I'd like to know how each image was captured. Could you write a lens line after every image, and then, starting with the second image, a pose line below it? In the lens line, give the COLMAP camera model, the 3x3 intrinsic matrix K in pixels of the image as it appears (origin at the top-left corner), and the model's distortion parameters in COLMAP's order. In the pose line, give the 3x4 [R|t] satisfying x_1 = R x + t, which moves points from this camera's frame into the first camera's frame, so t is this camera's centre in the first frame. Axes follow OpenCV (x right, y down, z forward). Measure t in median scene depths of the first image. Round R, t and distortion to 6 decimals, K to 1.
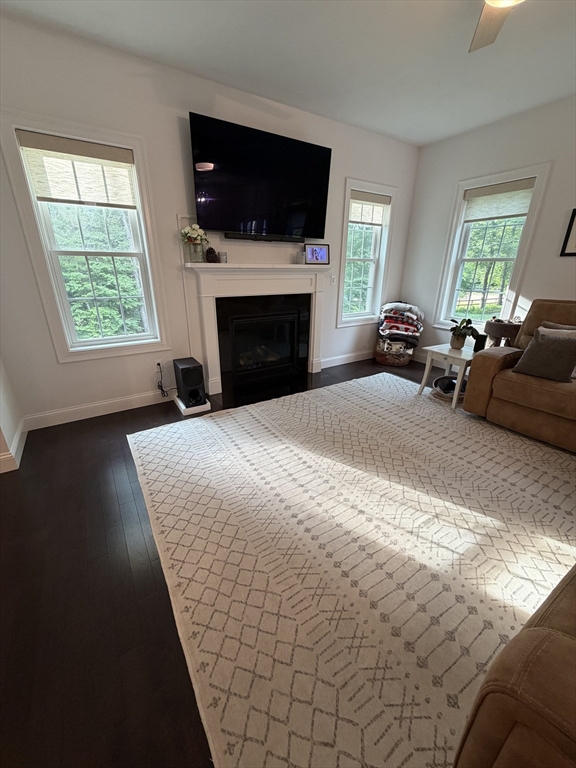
lens RADIAL K [[306.0, 0, 285.8], [0, 306.0, 381.6], [0, 0, 1]] dist [0.000105, -0.000381]
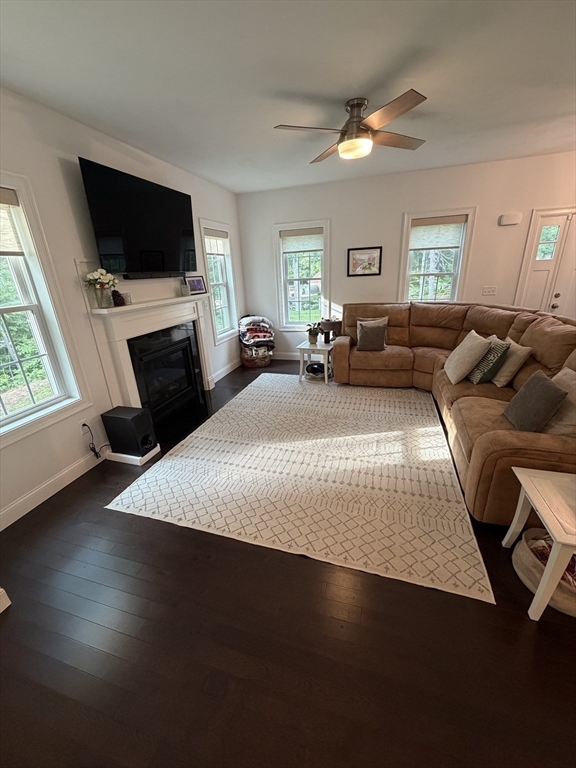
lens RADIAL K [[306.0, 0, 285.8], [0, 306.0, 381.6], [0, 0, 1]] dist [0.000105, -0.000381]
pose [[0.763701, -0.262169, 0.589939, -0.469914], [0.276151, 0.958667, 0.068543, -0.078466], [-0.583525, 0.110566, 0.804533, -0.056844]]
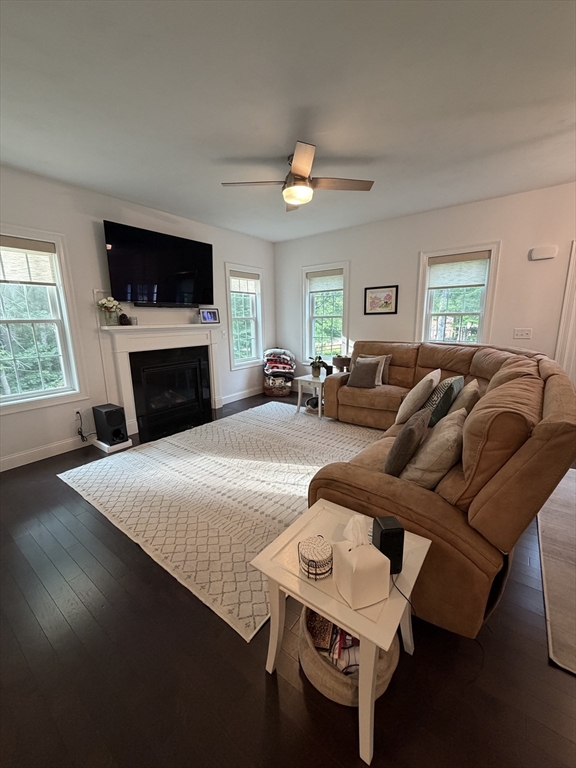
lens RADIAL K [[306.0, 0, 285.8], [0, 306.0, 381.6], [0, 0, 1]] dist [0.000105, -0.000381]
pose [[0.937811, -0.092427, 0.334615, -0.065259], [0.144910, 0.980137, -0.135400, 0.096998], [-0.315454, 0.175469, 0.932577, -0.320369]]
